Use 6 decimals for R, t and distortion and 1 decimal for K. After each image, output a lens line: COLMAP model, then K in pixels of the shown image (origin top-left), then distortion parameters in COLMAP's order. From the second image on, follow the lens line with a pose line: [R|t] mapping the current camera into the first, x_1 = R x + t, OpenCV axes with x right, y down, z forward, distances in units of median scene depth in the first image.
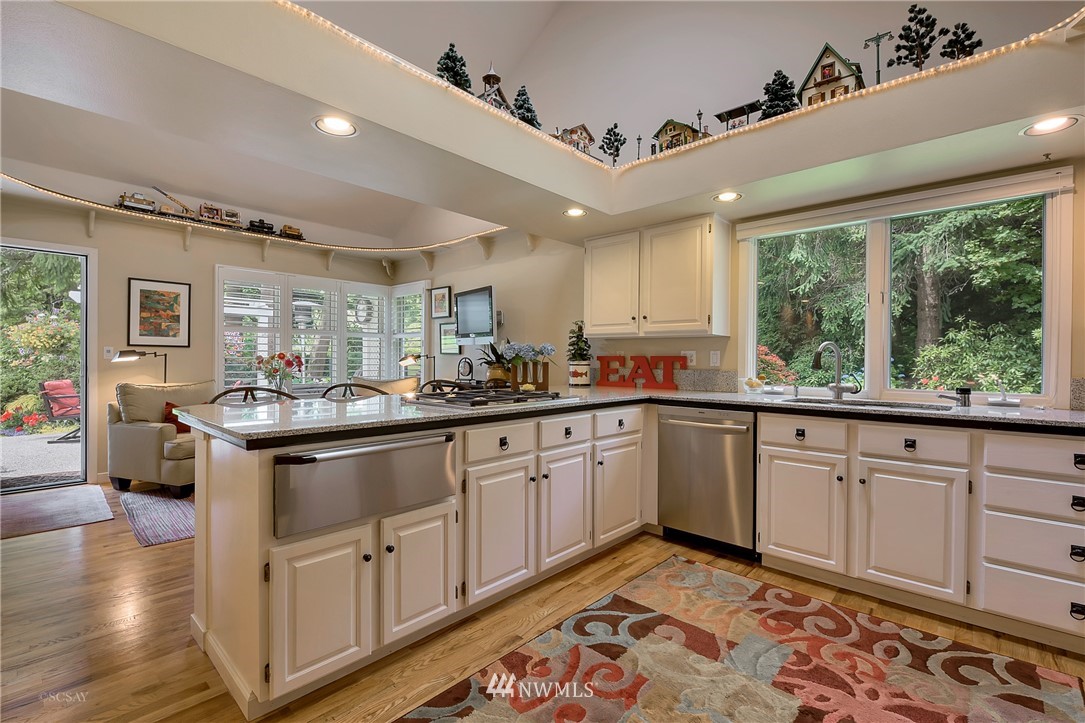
lens RADIAL K [[489.4, 0, 548.5], [0, 489.4, 359.5], [0, 0, 1]] dist [-0.014463, 0.000310]
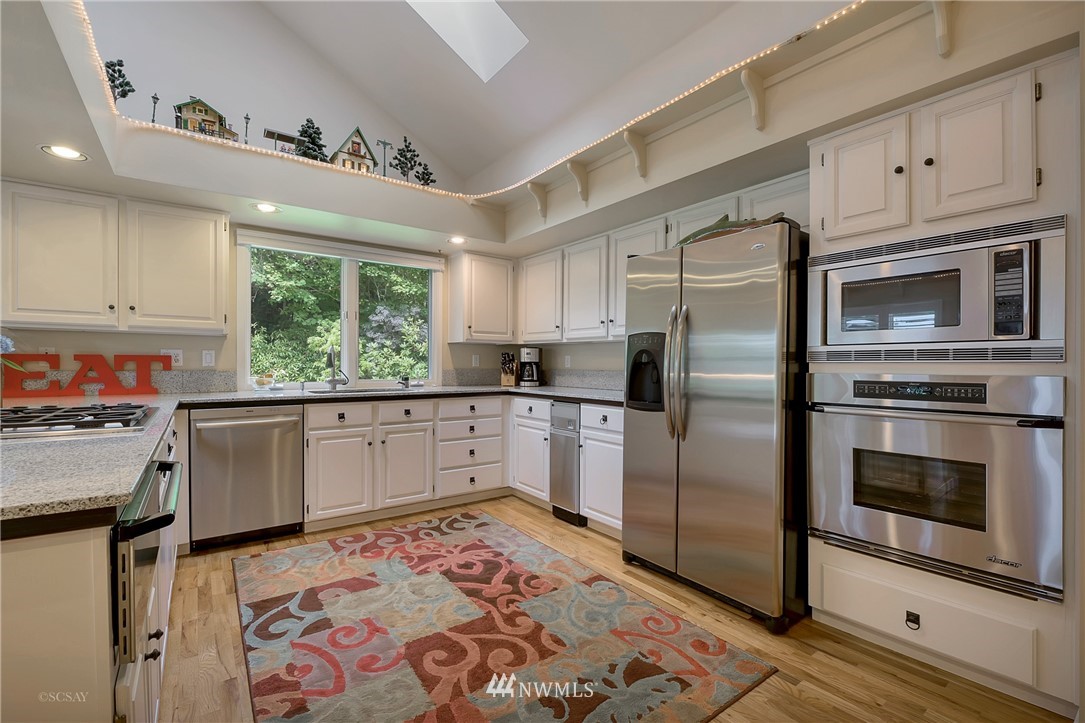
lens RADIAL K [[466.2, 0, 543.9], [0, 466.2, 362.7], [0, 0, 1]] dist [0.000543, -0.000086]
pose [[0.187202, -0.008094, 0.982288, -0.642400], [-0.003790, 0.999953, 0.008961, -0.005586], [-0.982314, -0.005401, 0.187163, 0.247339]]
